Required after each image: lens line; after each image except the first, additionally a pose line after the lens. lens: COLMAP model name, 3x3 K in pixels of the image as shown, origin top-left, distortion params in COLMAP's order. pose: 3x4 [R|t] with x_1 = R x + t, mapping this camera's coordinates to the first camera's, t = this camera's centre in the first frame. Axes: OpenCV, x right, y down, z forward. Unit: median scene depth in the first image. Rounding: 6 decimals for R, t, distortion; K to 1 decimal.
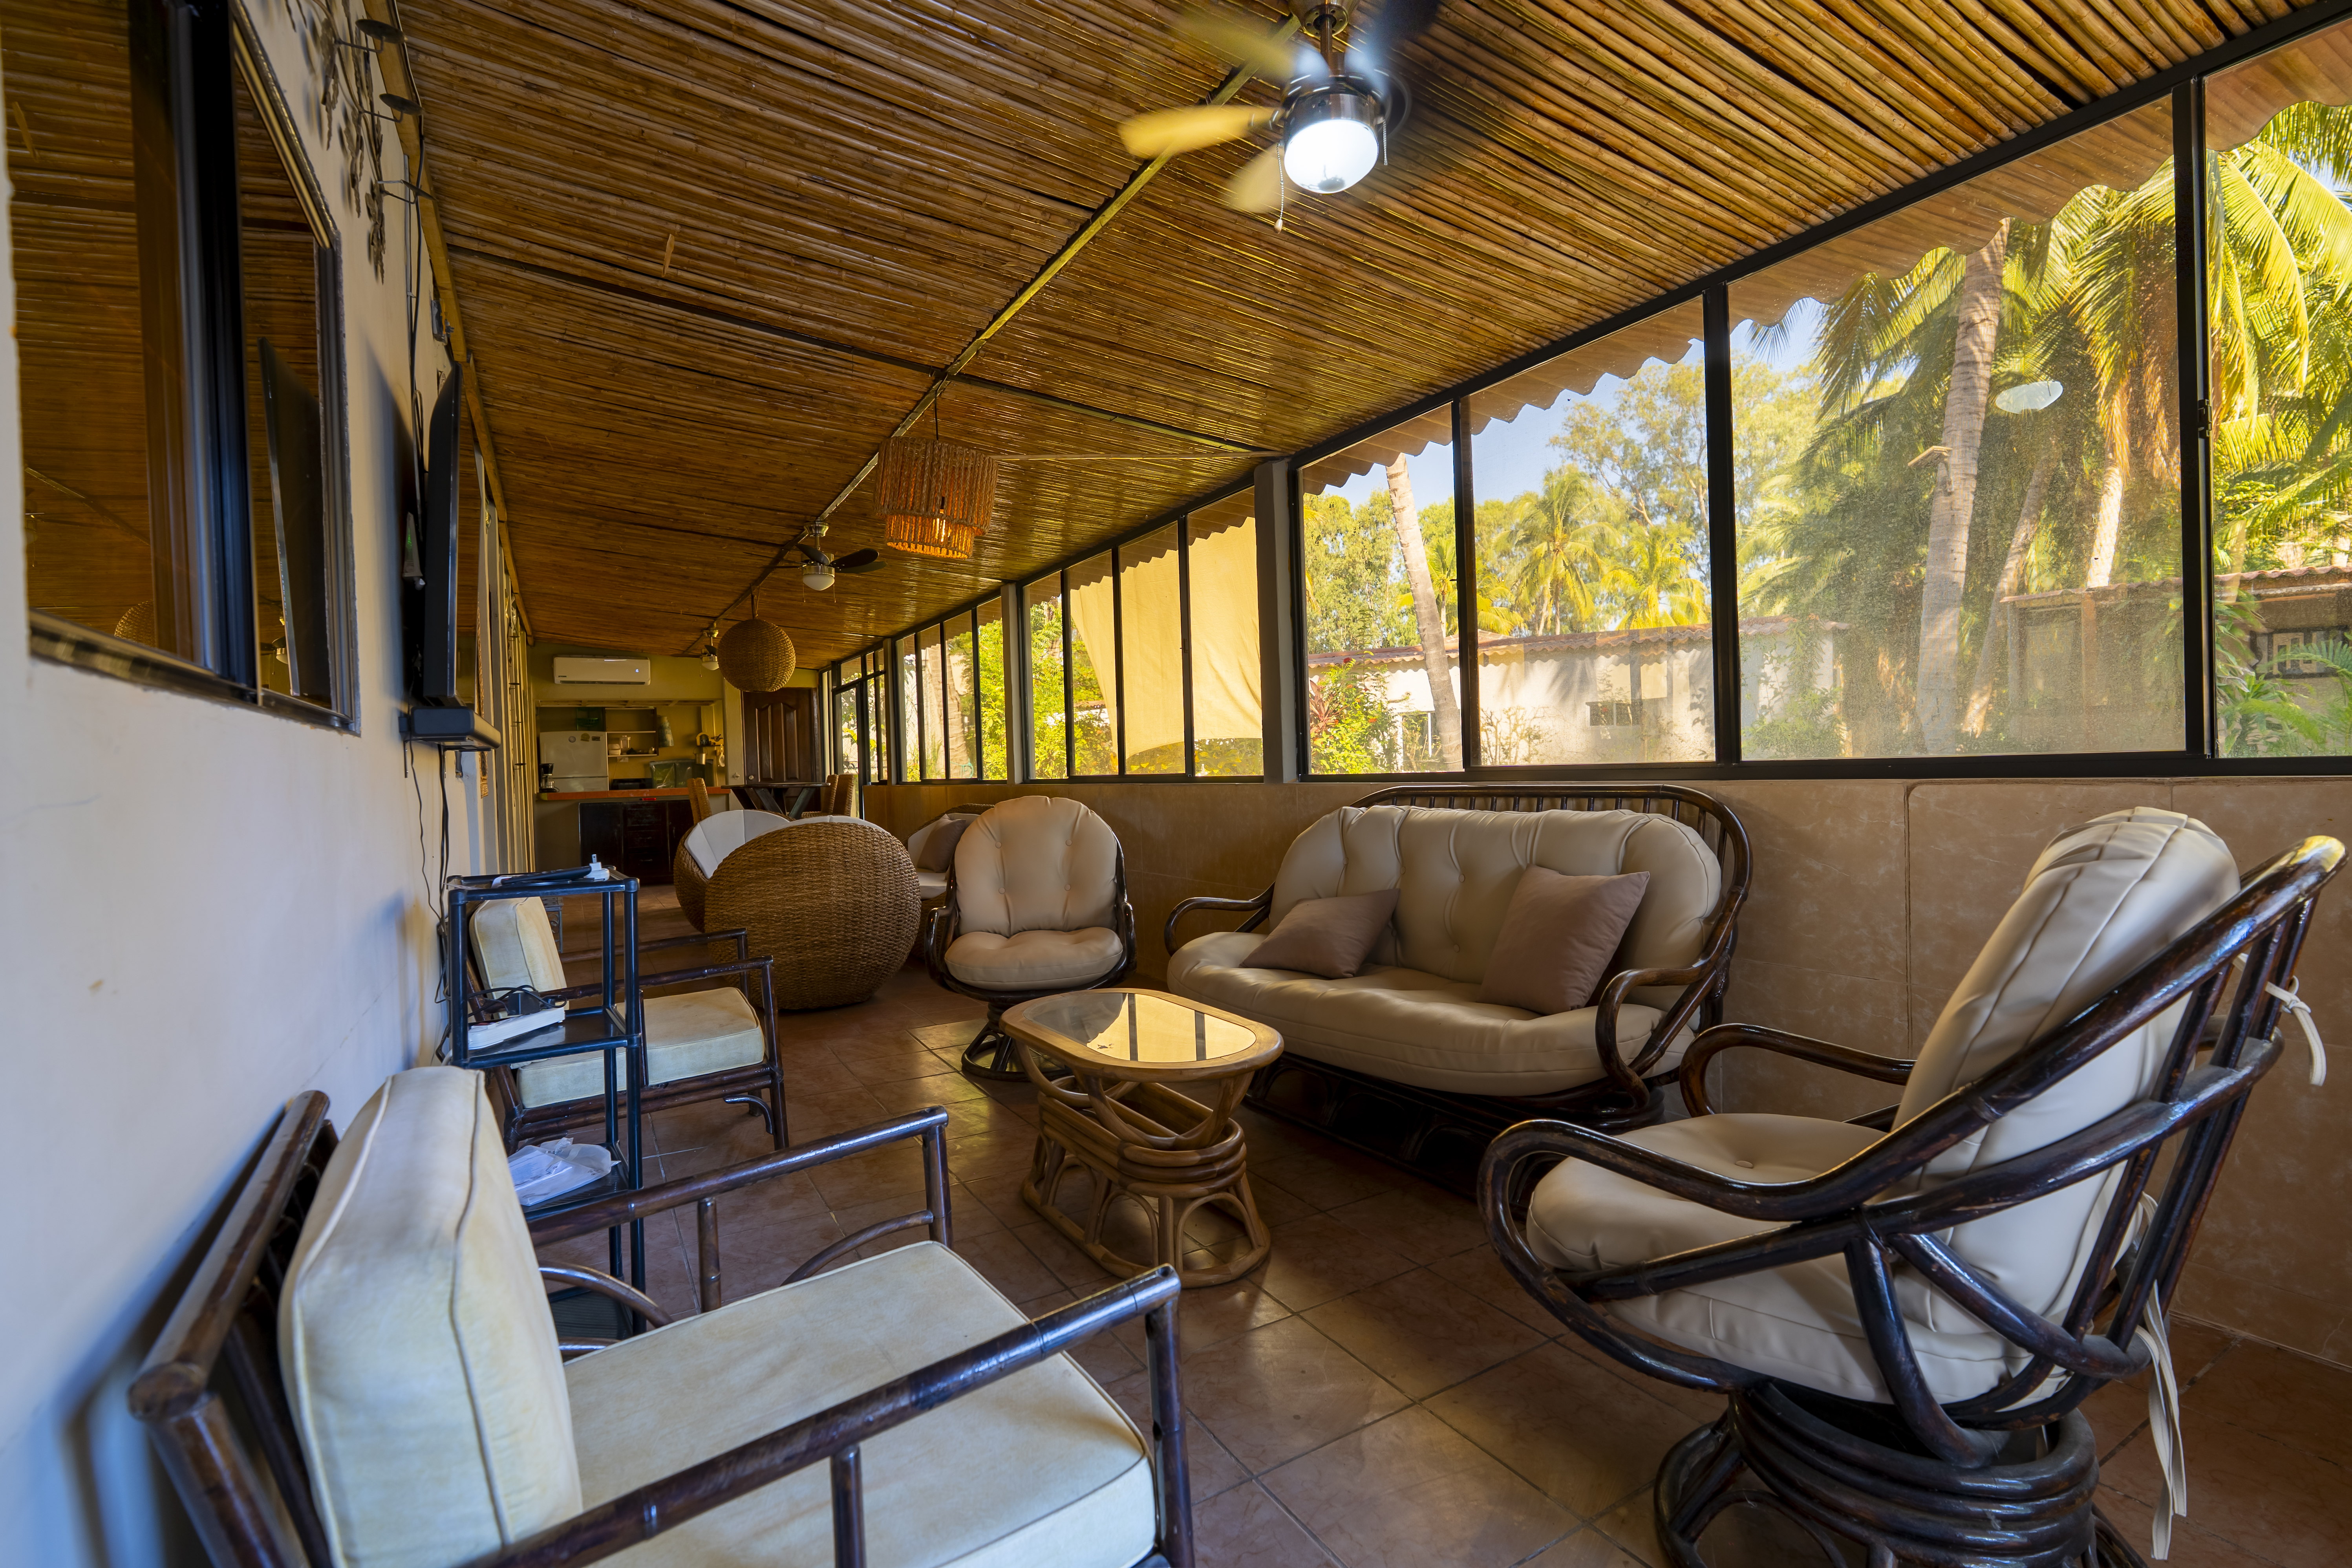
lens RADIAL K [[1050.3, 0, 1170.8], [0, 1050.3, 785.4], [0, 0, 1]] dist [0.001067, 0.000284]
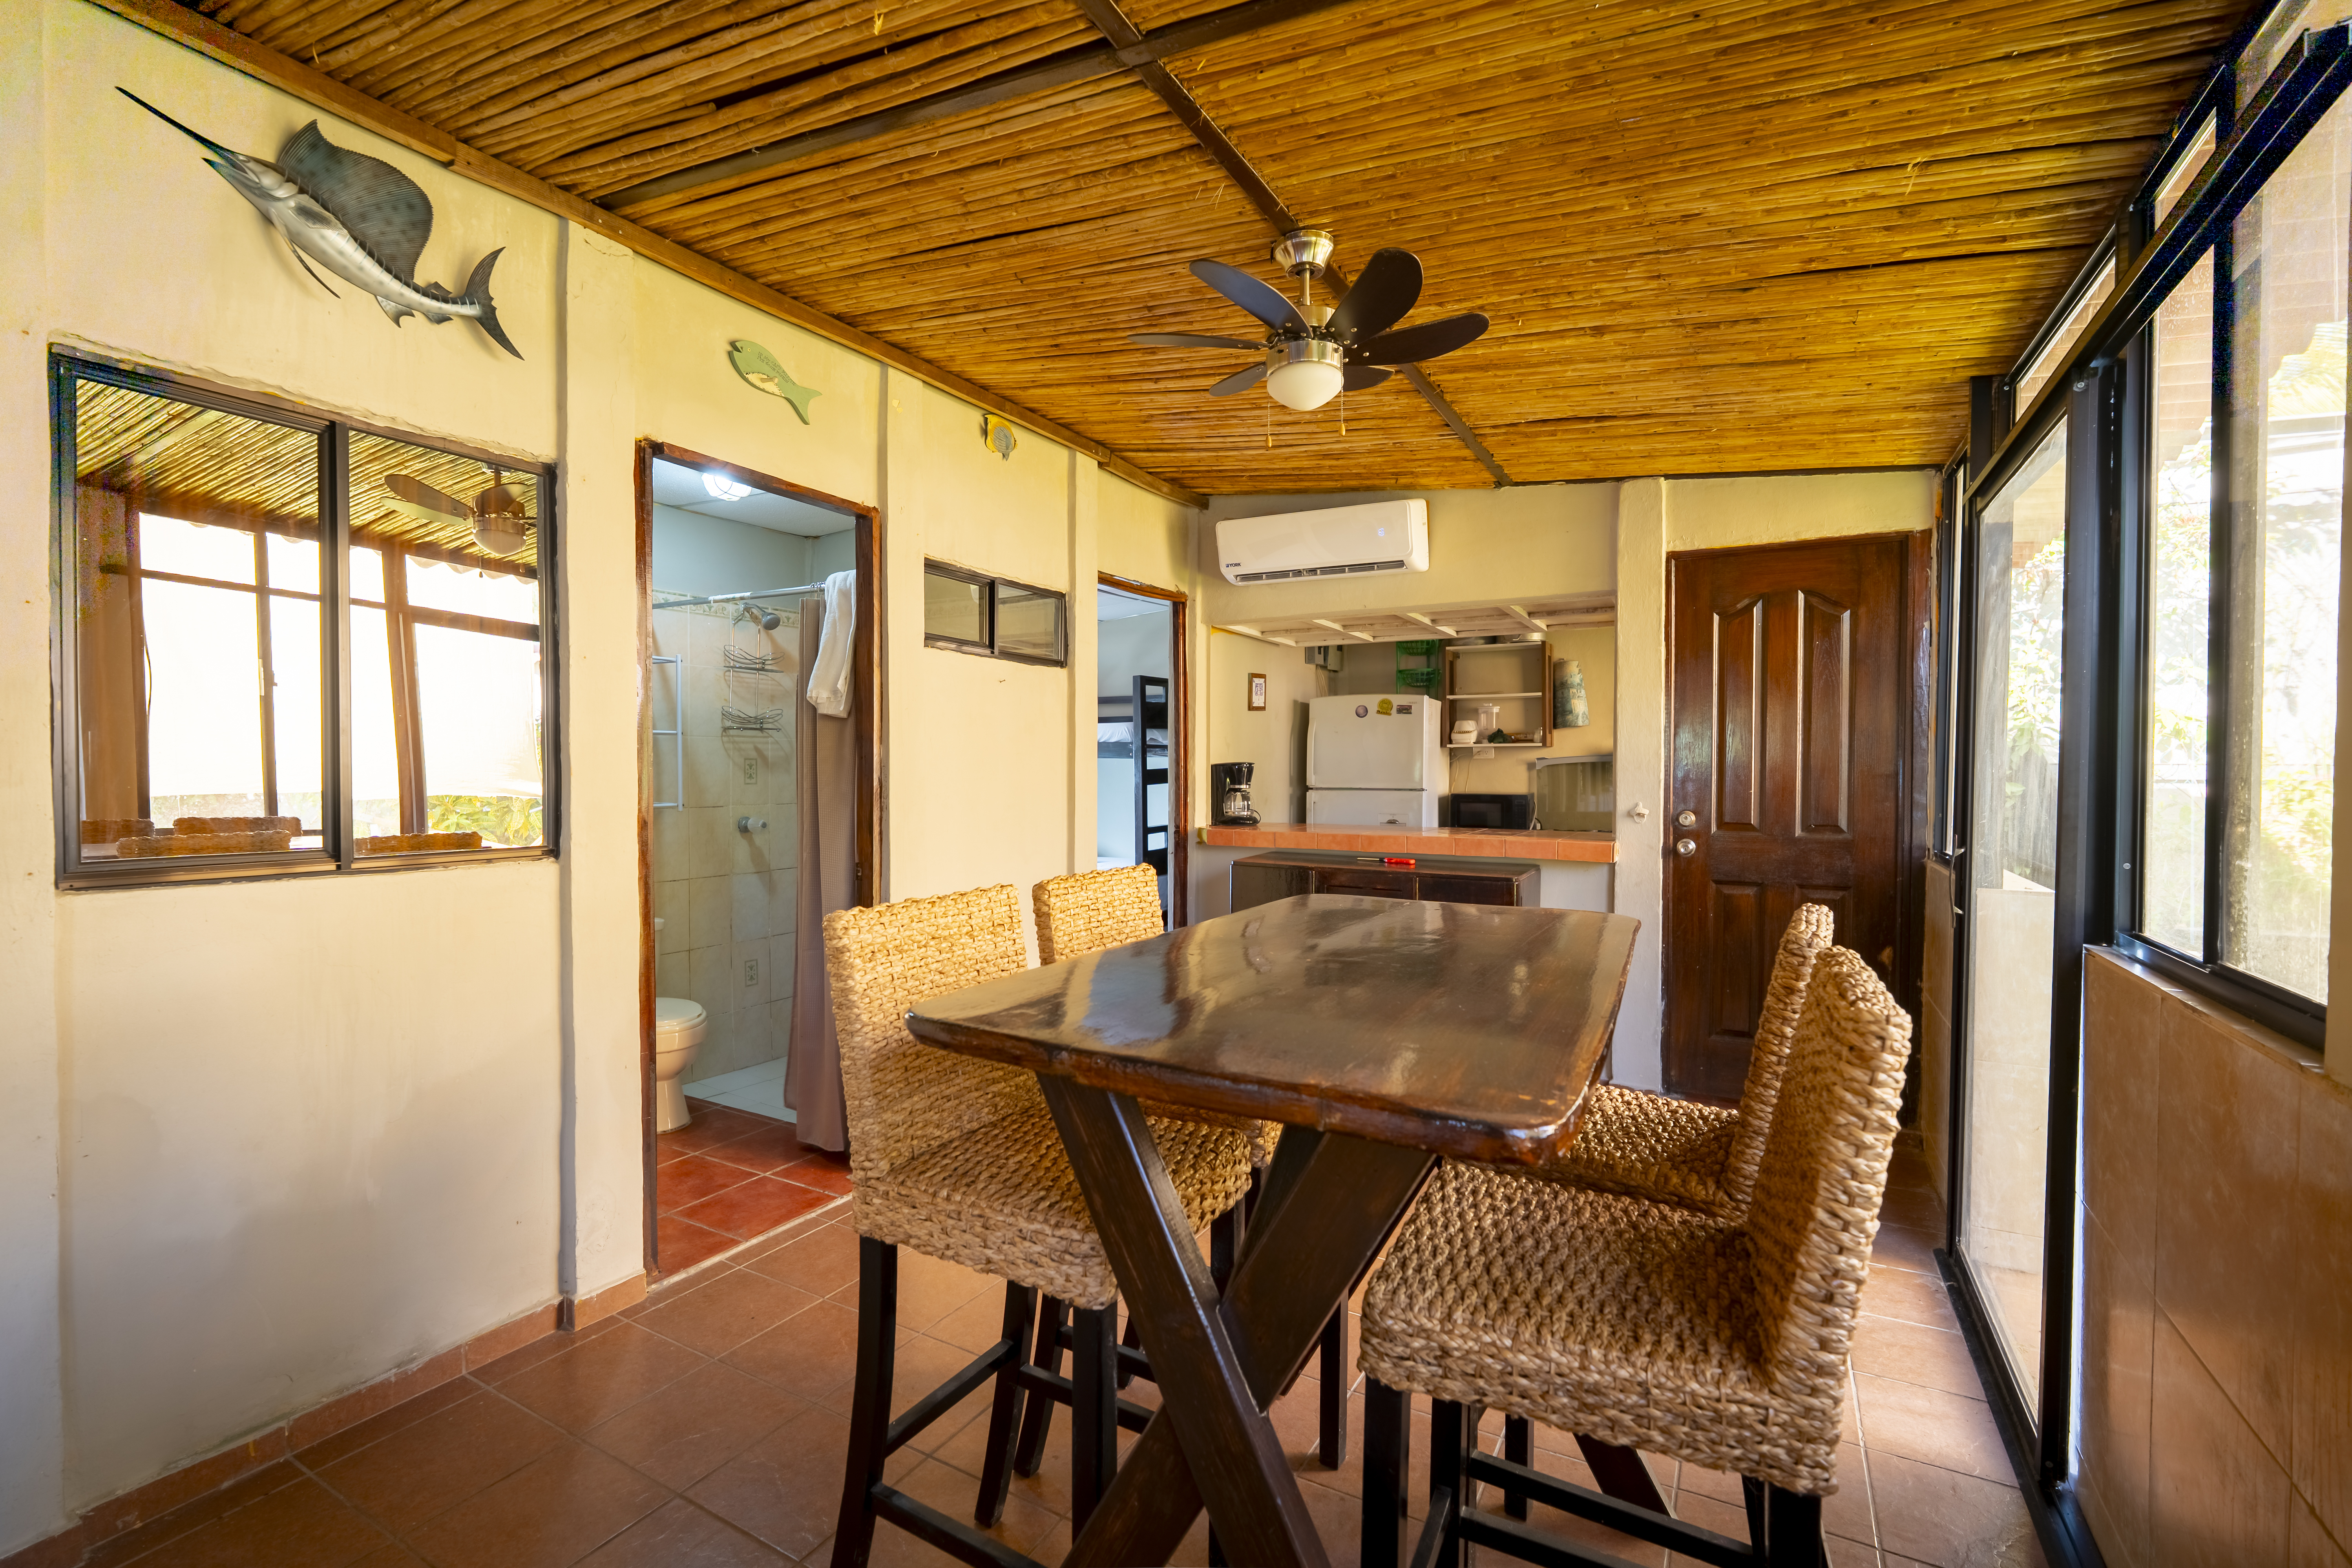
lens RADIAL K [[1050.2, 0, 1173.3], [0, 1050.2, 779.5], [0, 0, 1]] dist [0.001067, 0.000284]
pose [[0.509675, 0.043121, -0.859286, -0.186388], [-0.032894, 0.998990, 0.030621, -0.023889], [0.859738, 0.012658, 0.510578, 0.663830]]
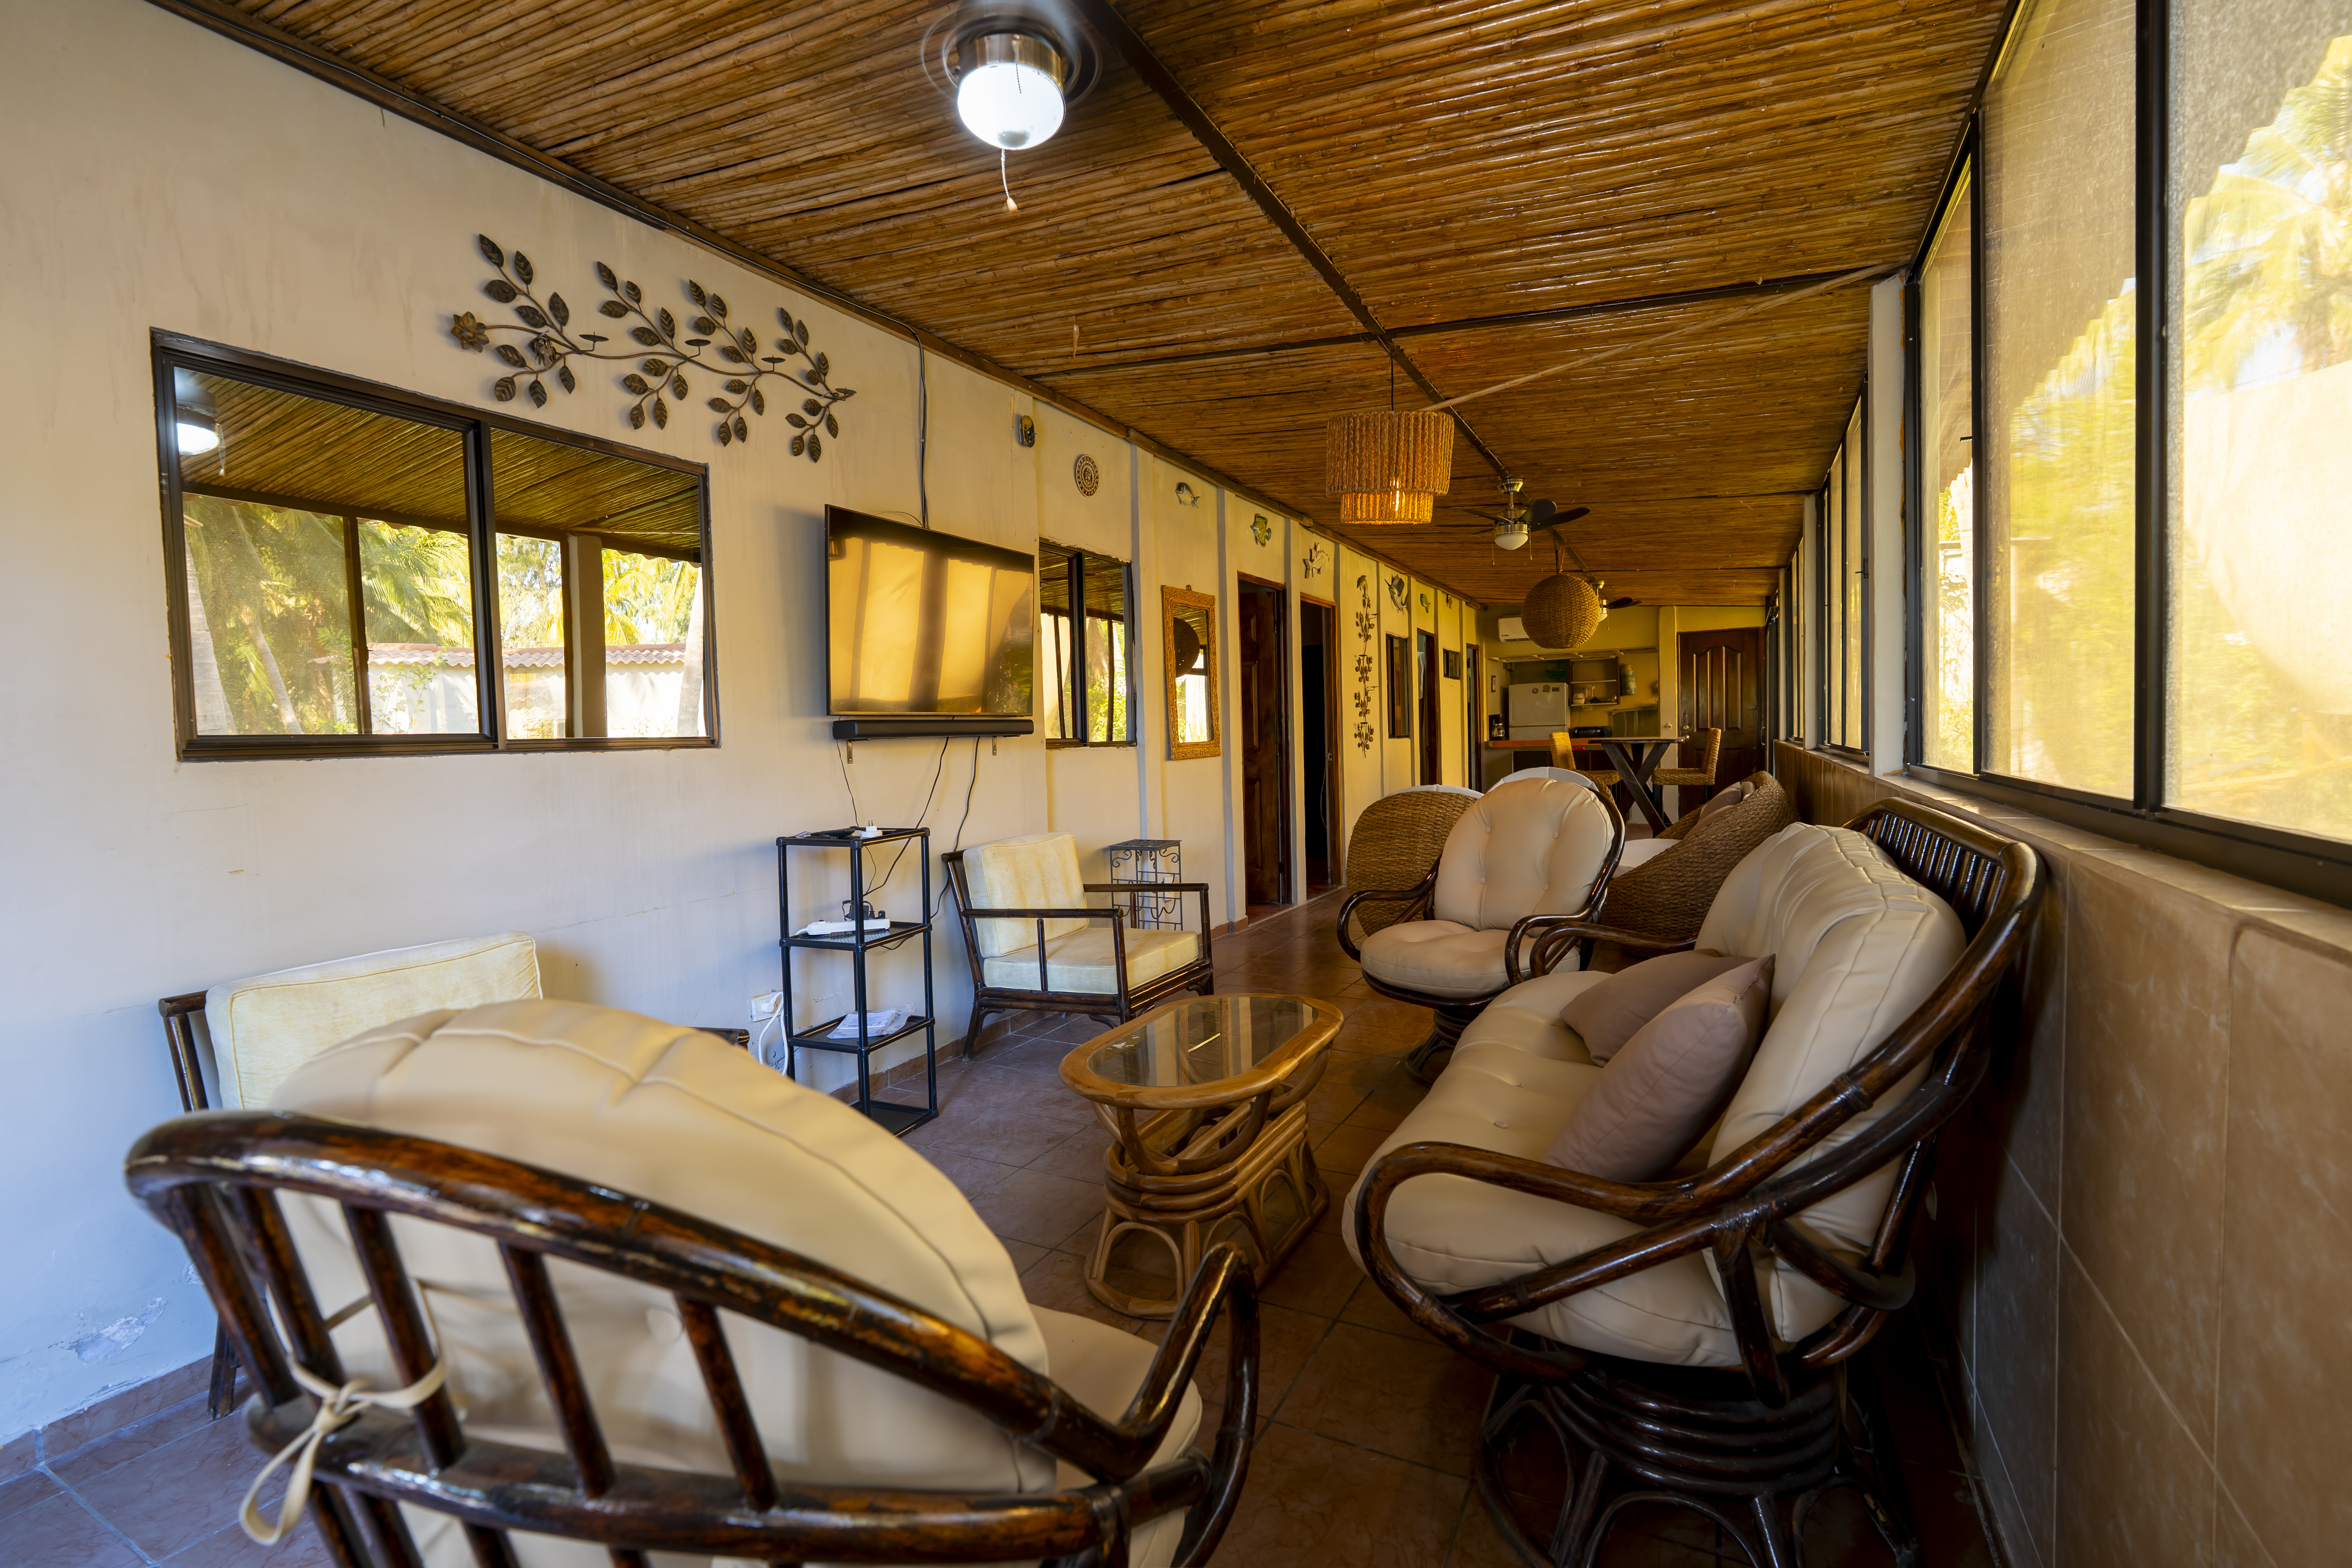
lens RADIAL K [[1050.2, 0, 1170.1], [0, 1050.2, 784.8], [0, 0, 1]] dist [0.001067, 0.000284]
pose [[0.520404, 0.058013, -0.851947, 0.166943], [-0.005902, 0.997910, 0.064347, -0.014148], [0.853900, -0.028458, 0.519659, 0.105028]]
